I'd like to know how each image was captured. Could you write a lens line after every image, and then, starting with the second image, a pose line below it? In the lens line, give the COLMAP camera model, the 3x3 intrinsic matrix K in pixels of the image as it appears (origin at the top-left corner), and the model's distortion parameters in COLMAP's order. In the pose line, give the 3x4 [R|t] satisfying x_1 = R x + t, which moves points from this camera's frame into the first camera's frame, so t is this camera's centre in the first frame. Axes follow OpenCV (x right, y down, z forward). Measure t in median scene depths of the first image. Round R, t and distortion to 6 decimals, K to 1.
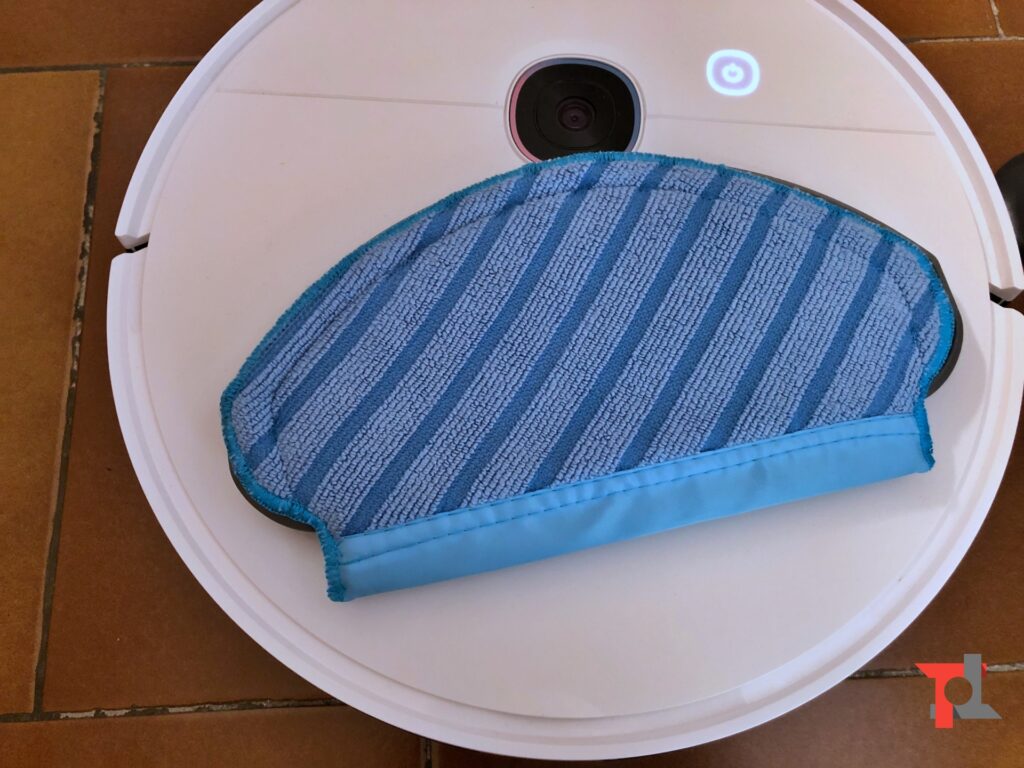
lens RADIAL K [[897.9, 0, 513.5], [0, 897.9, 385.1], [0, 0, 1]] dist [0.039962, -0.041231]
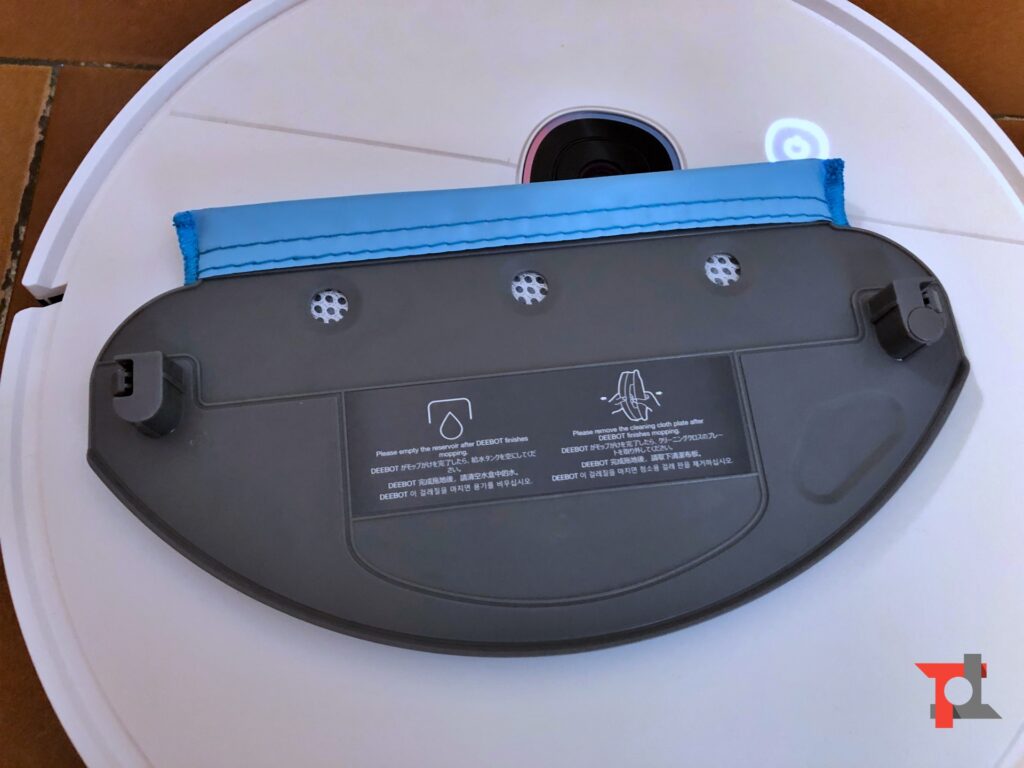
lens RADIAL K [[897.9, 0, 509.3], [0, 897.9, 378.5], [0, 0, 1]] dist [0.039962, -0.041231]
pose [[0.995793, 0.091571, -0.003318, 0.003084], [-0.091580, 0.995794, -0.002546, -0.102910], [0.003071, 0.002840, 0.999991, 0.164060]]
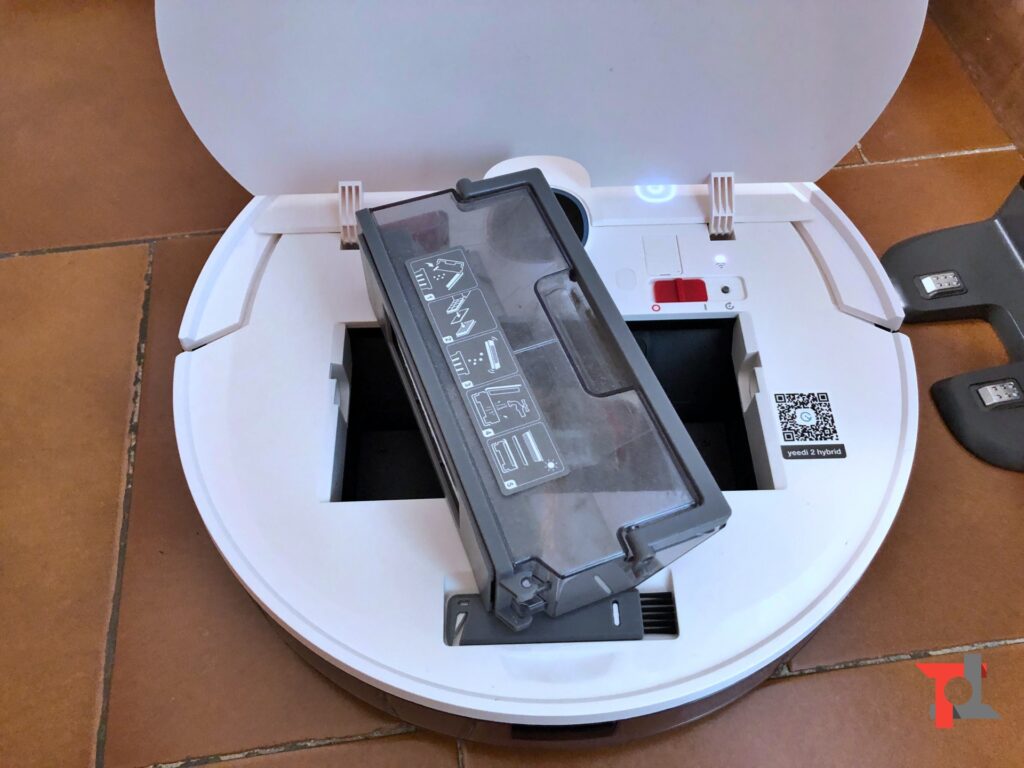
lens RADIAL K [[897.9, 0, 510.6], [0, 897.9, 391.9], [0, 0, 1]] dist [0.039962, -0.041231]
pose [[0.995967, -0.082348, 0.035625, -0.033502], [0.088633, 0.964706, -0.247966, 0.216366], [-0.013948, 0.250123, 0.968114, -0.155348]]
